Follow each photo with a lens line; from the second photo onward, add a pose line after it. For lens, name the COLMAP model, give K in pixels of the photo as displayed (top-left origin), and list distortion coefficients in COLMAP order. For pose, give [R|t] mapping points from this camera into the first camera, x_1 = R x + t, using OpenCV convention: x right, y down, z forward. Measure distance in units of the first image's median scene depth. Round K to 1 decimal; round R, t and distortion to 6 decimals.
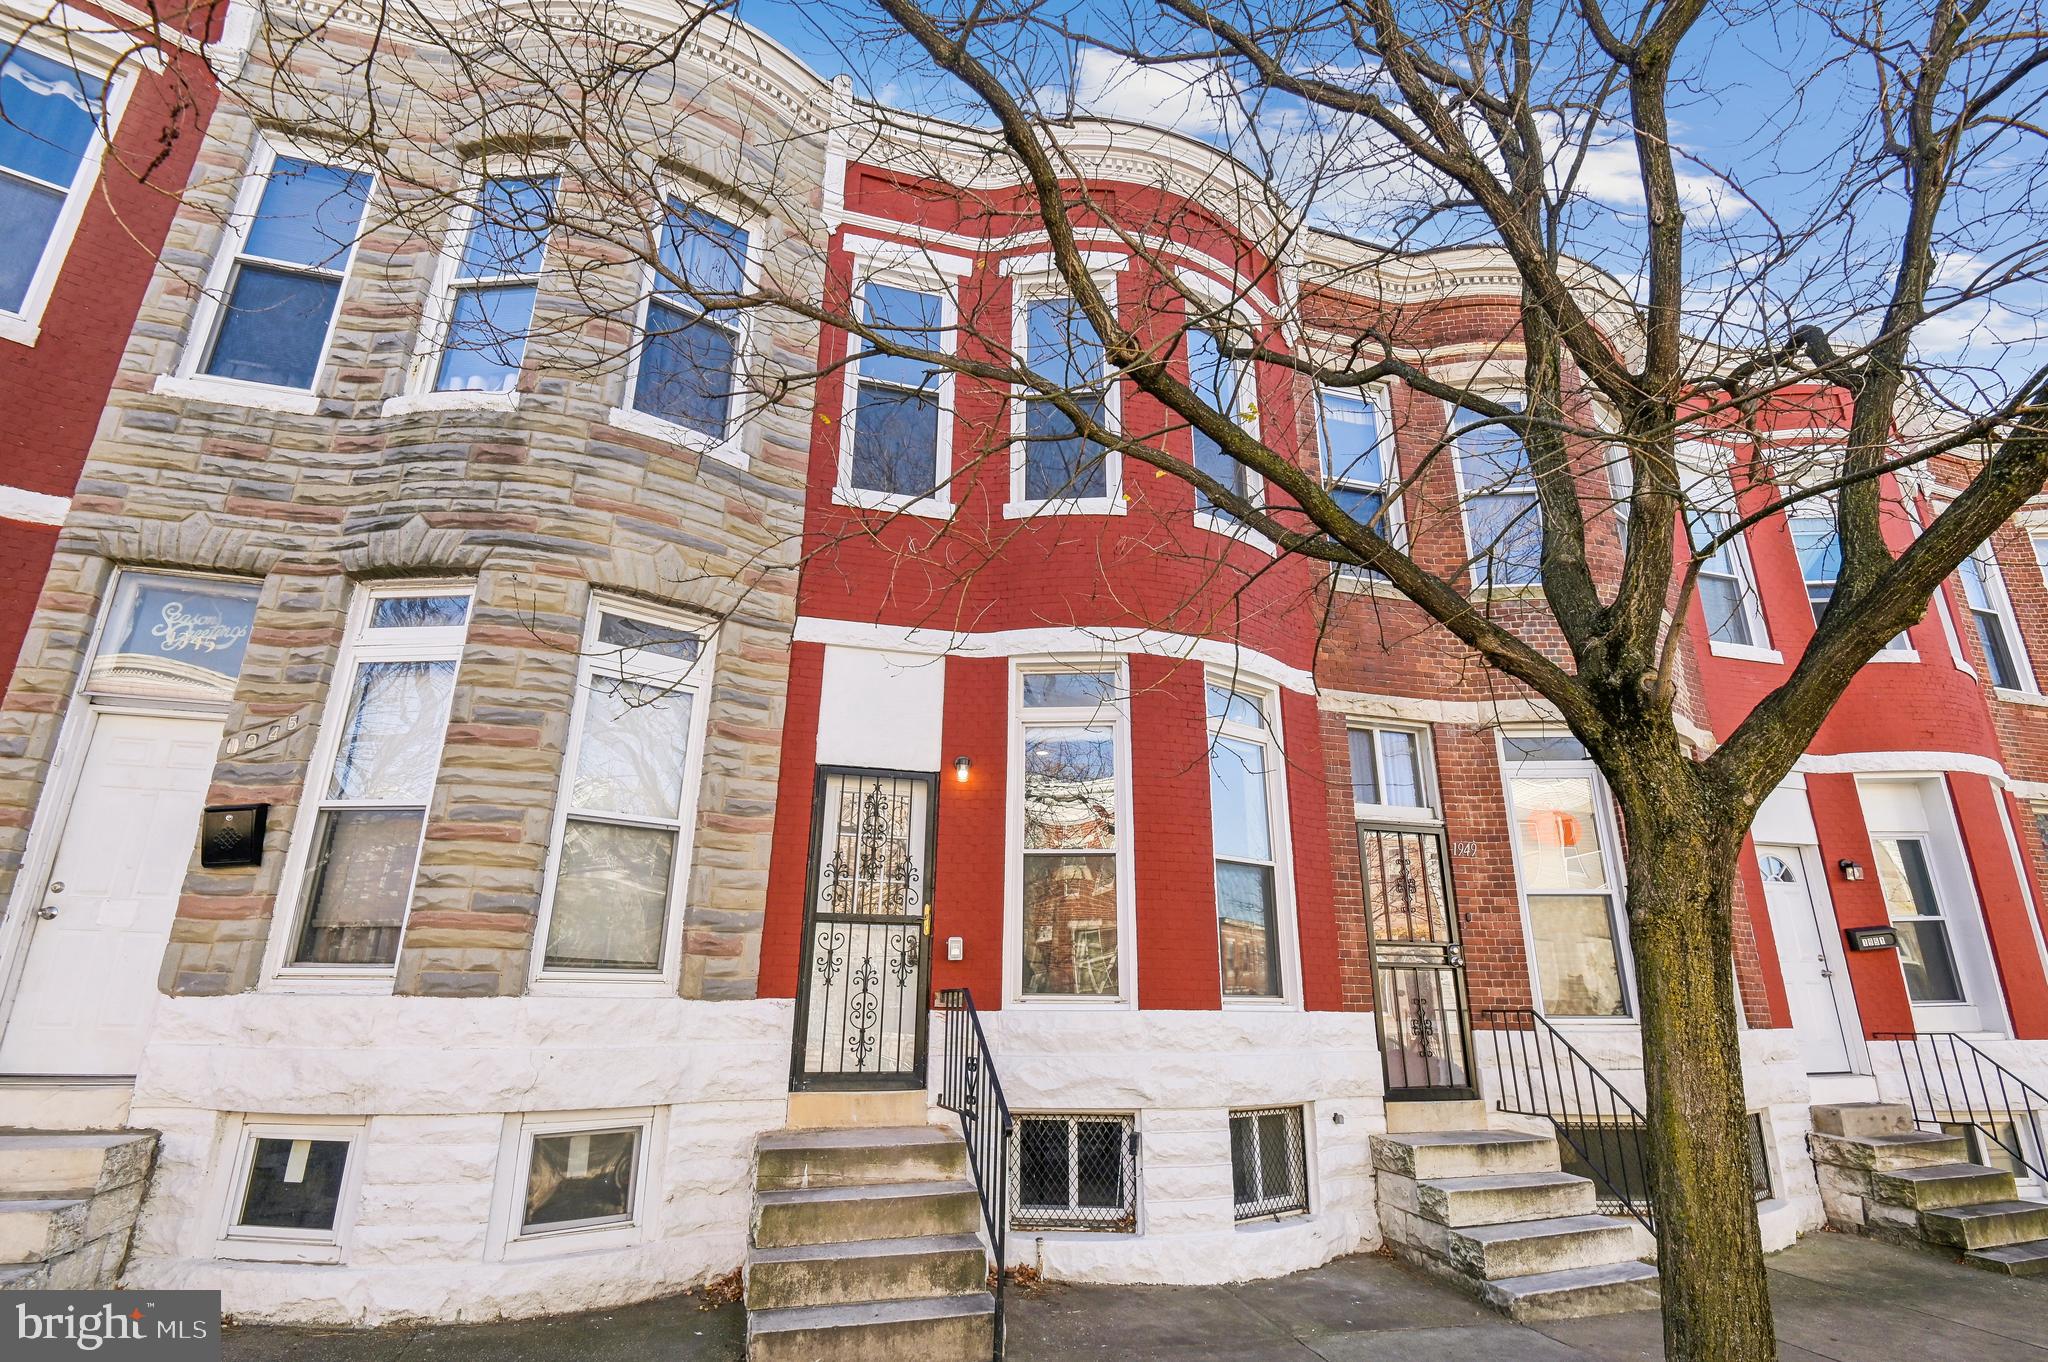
lens RADIAL K [[938.4, 0, 1024.0], [0, 938.4, 681.0], [0, 0, 1]] dist [0.052909, -0.023373]
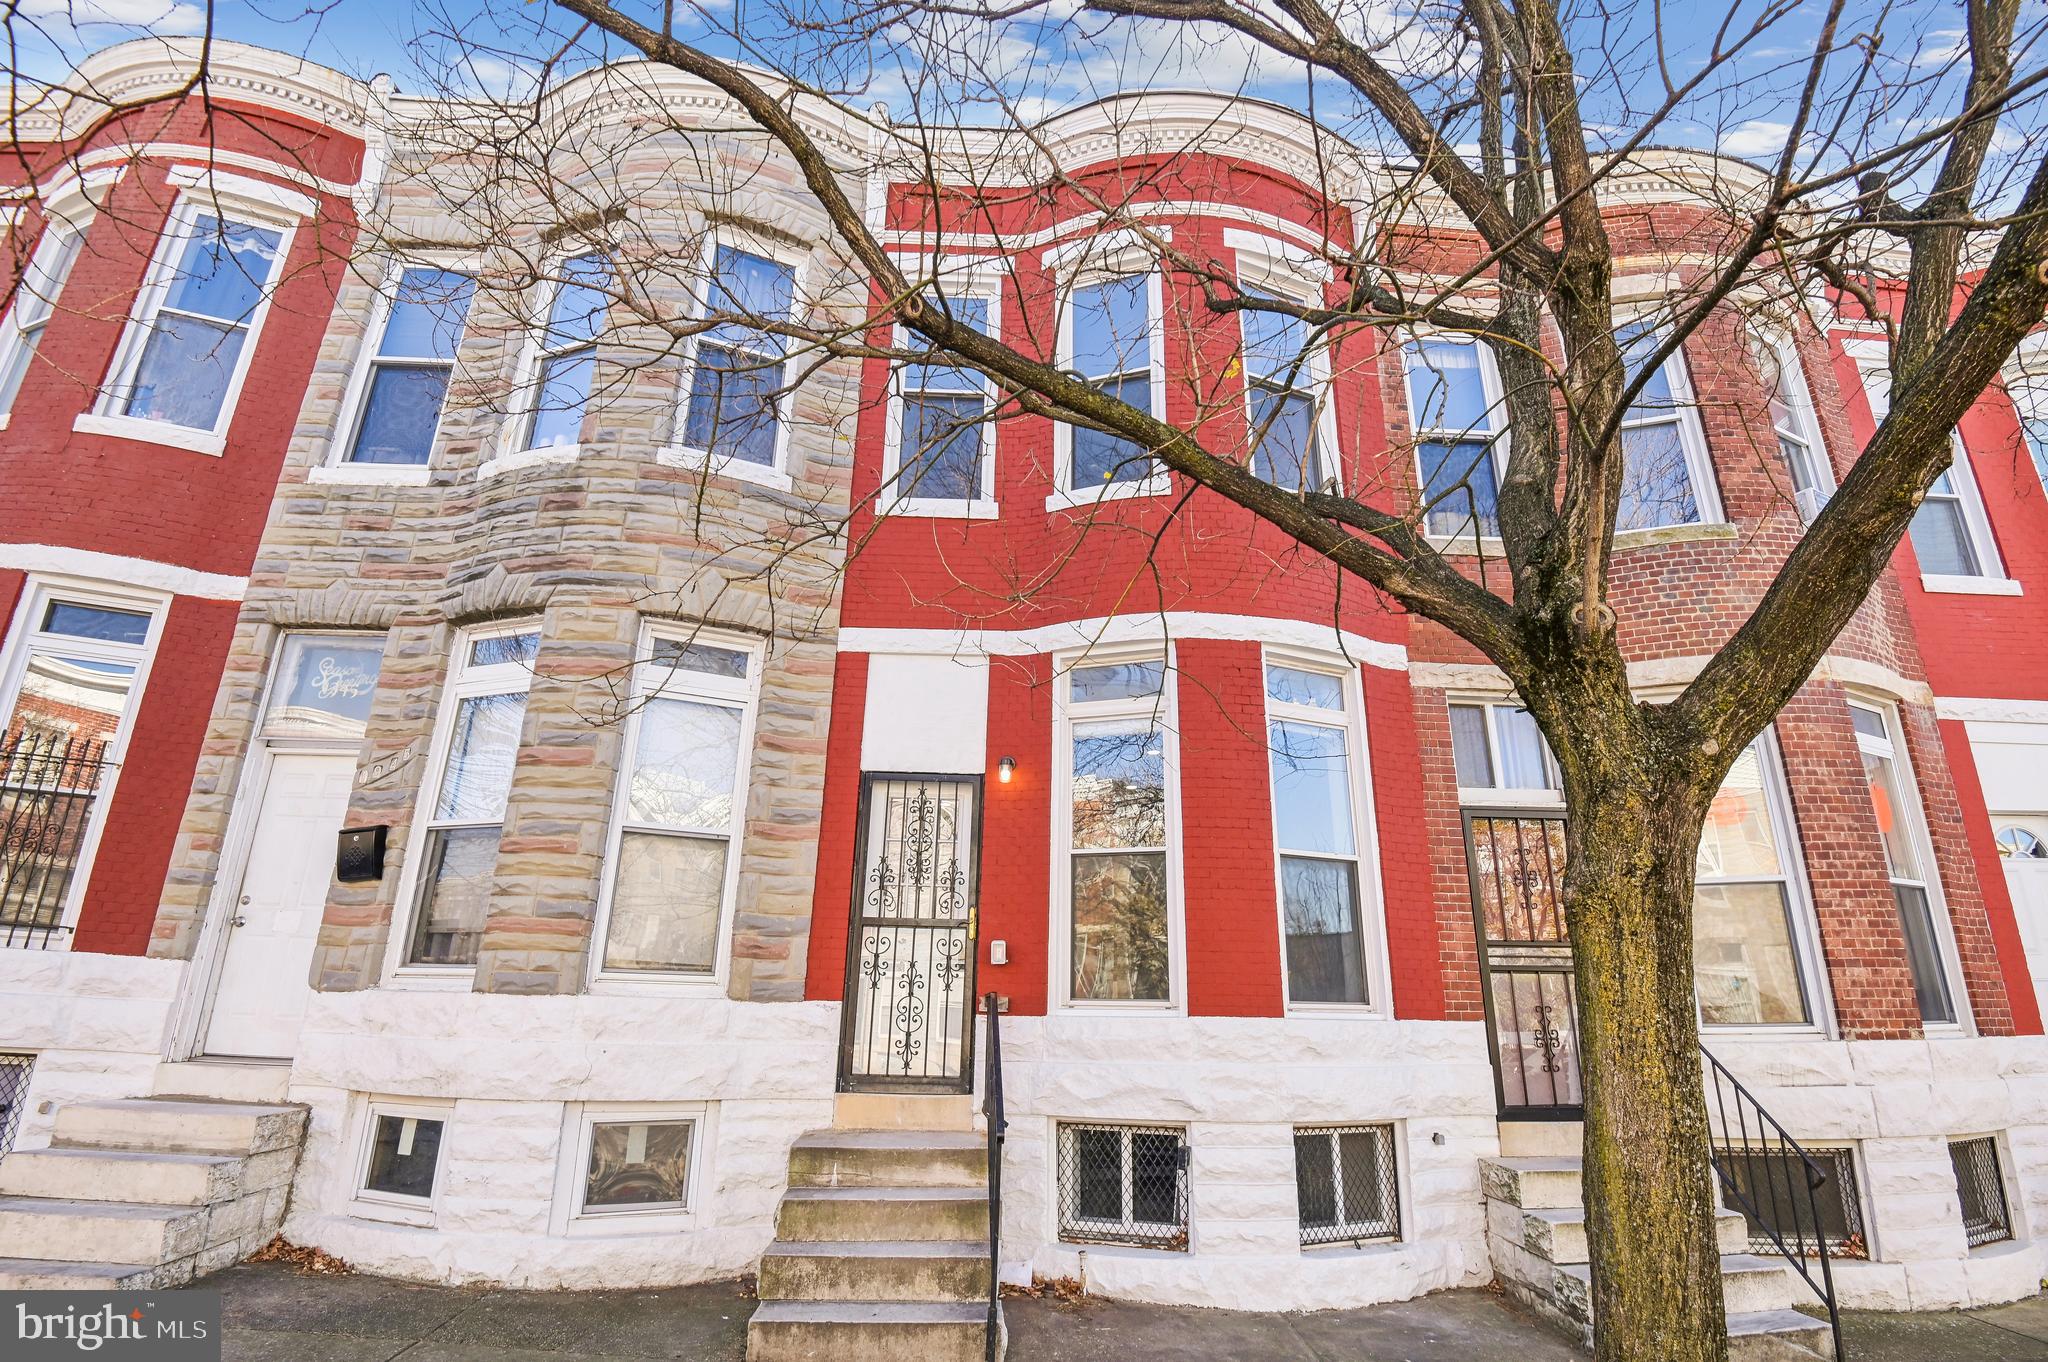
lens RADIAL K [[940.4, 0, 1023.3], [0, 940.4, 687.7], [0, 0, 1]] dist [0.031158, -0.024772]
pose [[0.973715, -0.066103, -0.217965, 0.196610], [0.065248, 0.997807, -0.011125, 0.023640], [0.218222, -0.003389, 0.975893, 0.053400]]
